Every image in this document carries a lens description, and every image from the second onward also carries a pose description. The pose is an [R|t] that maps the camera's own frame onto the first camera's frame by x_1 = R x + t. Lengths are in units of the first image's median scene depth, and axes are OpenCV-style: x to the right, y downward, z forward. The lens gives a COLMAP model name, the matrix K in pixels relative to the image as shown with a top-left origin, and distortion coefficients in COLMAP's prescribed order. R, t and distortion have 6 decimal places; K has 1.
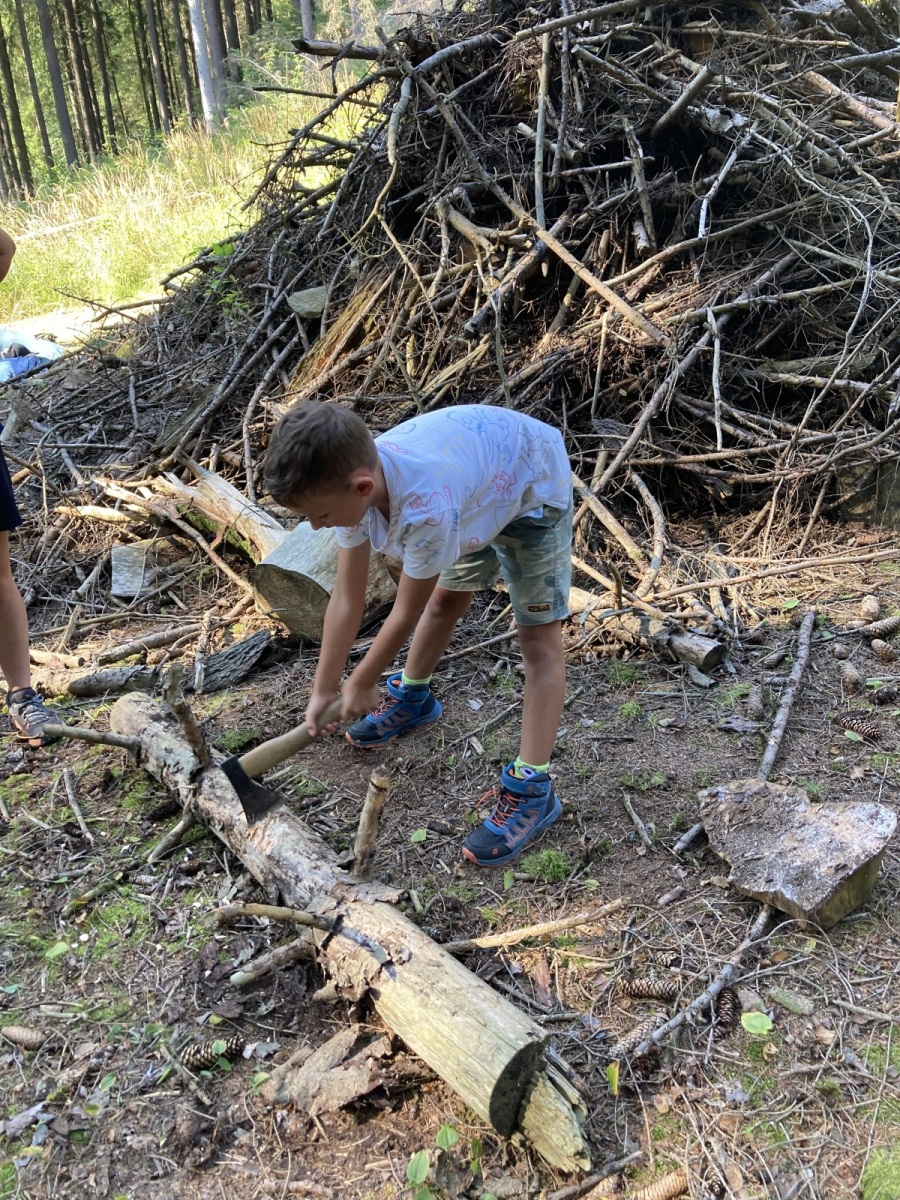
lens RADIAL K [[971.0, 0, 450.4], [0, 971.0, 597.0], [0, 0, 1]] dist [0.001285, 0.014147]
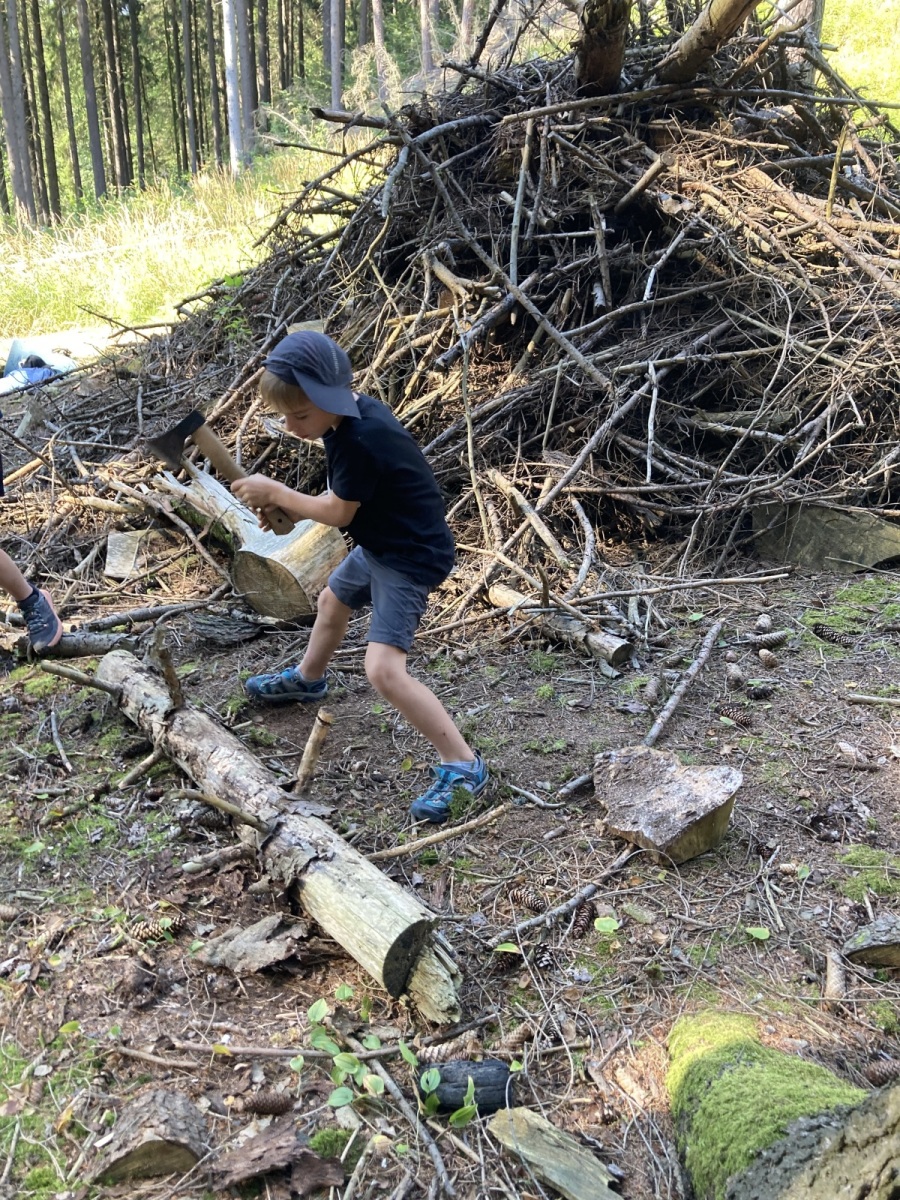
lens RADIAL K [[963.3, 0, 435.9], [0, 963.3, 578.6], [0, 0, 1]] dist [-0.001306, 0.006169]
pose [[0.997022, 0.077122, -0.000080, 0.032962], [-0.076968, 0.994962, -0.064231, 0.048466], [-0.004874, 0.064046, 0.997935, -0.112928]]
